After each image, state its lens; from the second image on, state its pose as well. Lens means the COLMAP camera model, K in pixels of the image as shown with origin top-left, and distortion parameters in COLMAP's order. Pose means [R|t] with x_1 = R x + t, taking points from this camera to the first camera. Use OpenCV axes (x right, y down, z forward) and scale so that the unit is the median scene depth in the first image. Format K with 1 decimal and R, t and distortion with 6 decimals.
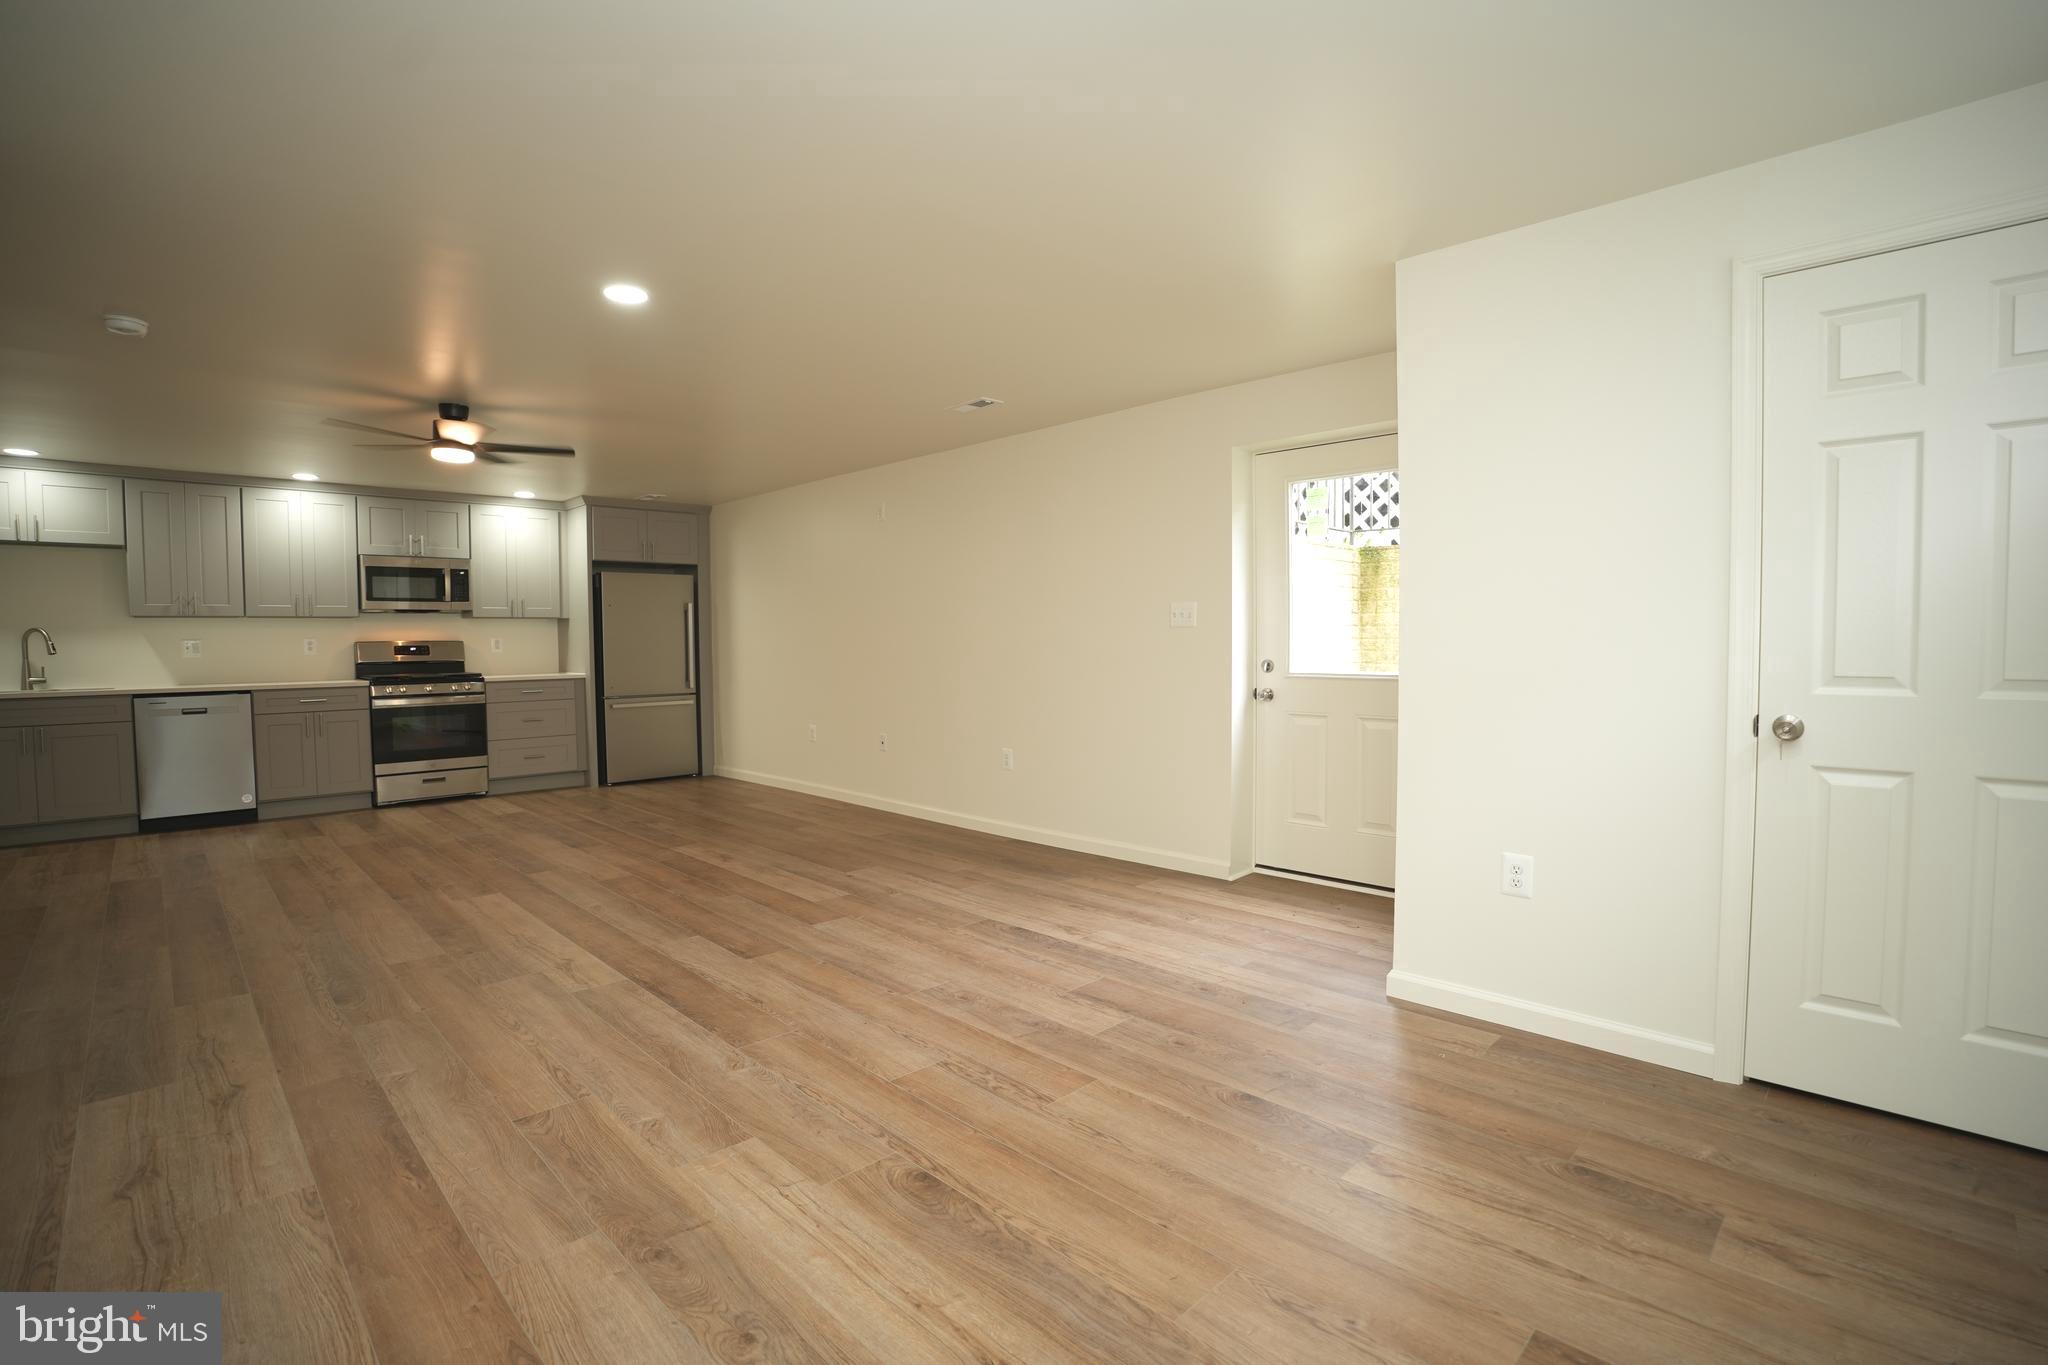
lens RADIAL K [[941.1, 0, 1021.4], [0, 941.1, 680.6], [0, 0, 1]] dist [-0.075782, 0.023045]
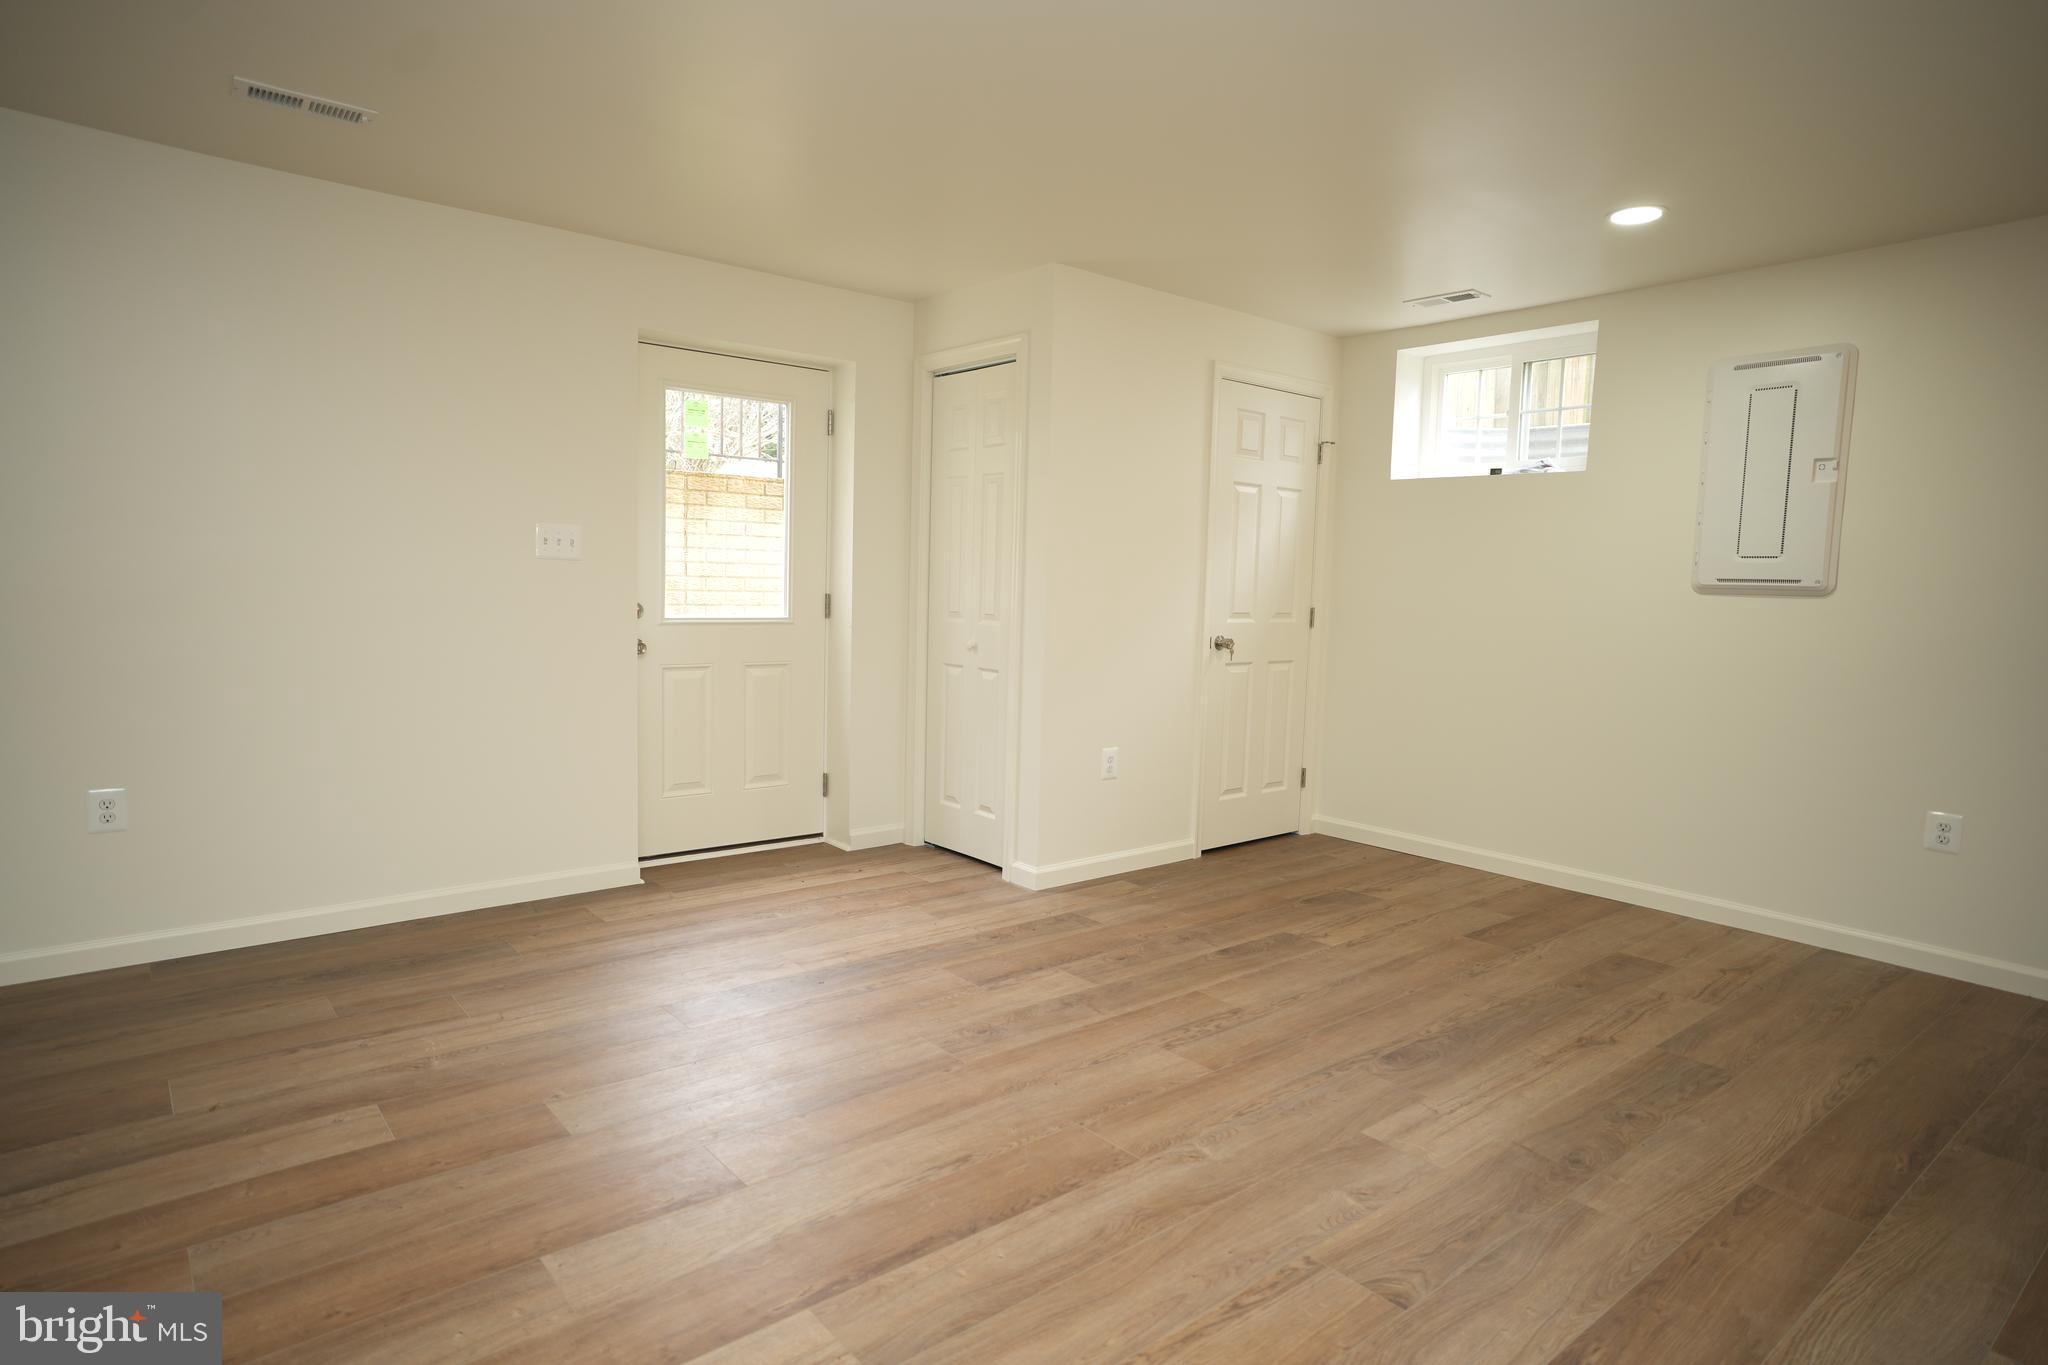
lens RADIAL K [[1127.4, 0, 1019.2], [0, 1127.4, 681.8], [0, 0, 1]] dist [-0.037201, 0.047191]
pose [[0.087561, -0.080481, 0.992903, -0.852754], [0.016587, 0.996711, 0.079327, -0.033149], [-0.996021, 0.009523, 0.088608, 0.748440]]
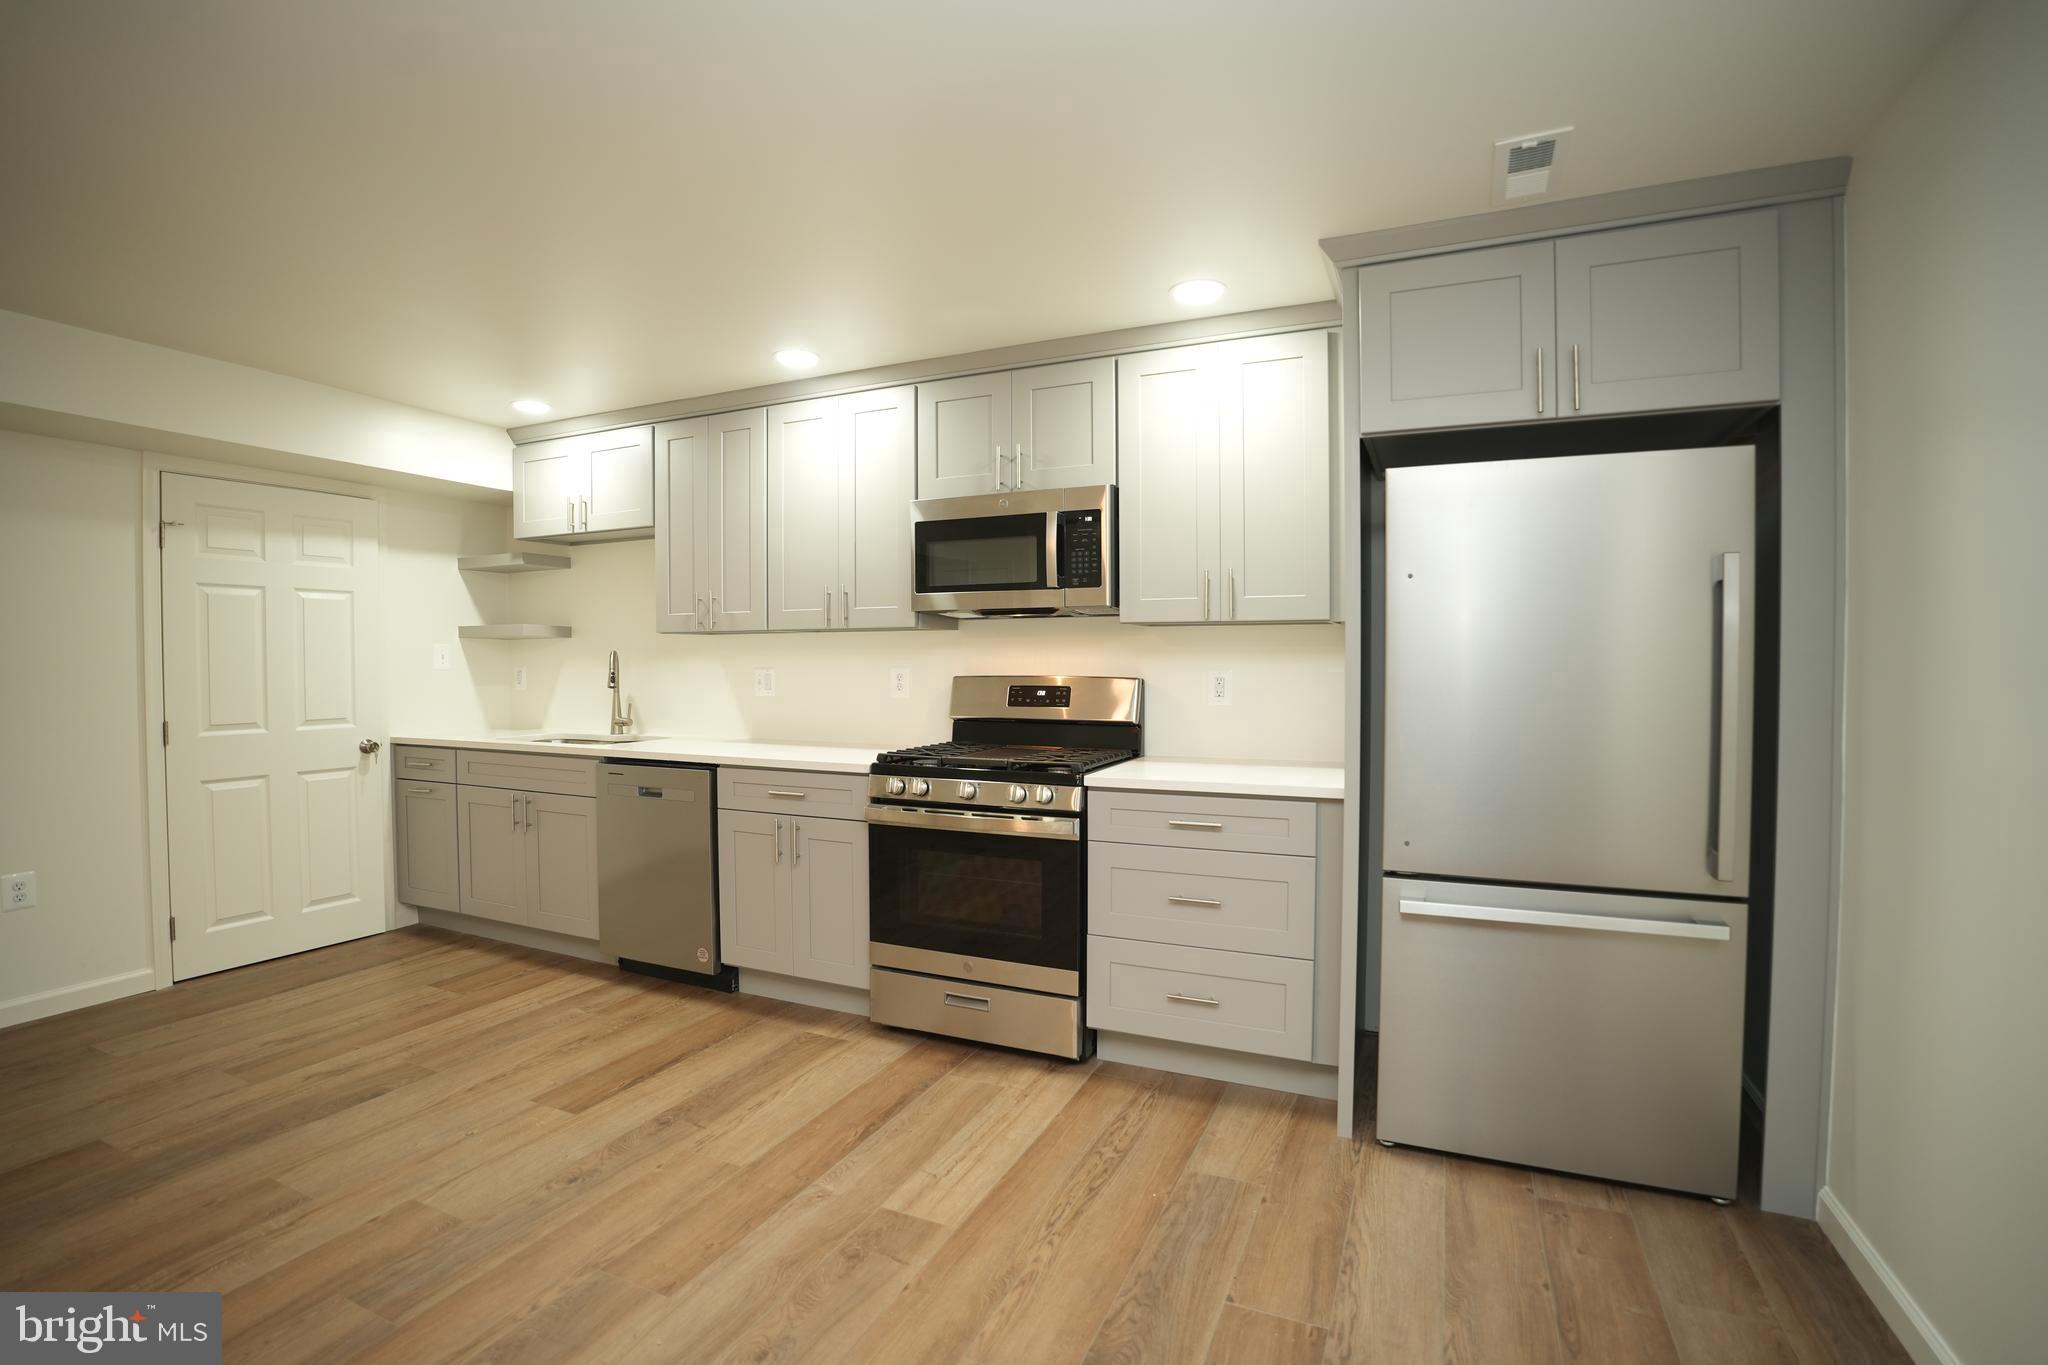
lens RADIAL K [[941.1, 0, 1021.4], [0, 941.1, 680.6], [0, 0, 1]] dist [-0.075782, 0.023045]
pose [[0.355714, 0.028952, -0.934146, -0.426006], [-0.043048, 0.998967, 0.014568, -0.095126], [0.933603, 0.035031, 0.356593, 1.625342]]
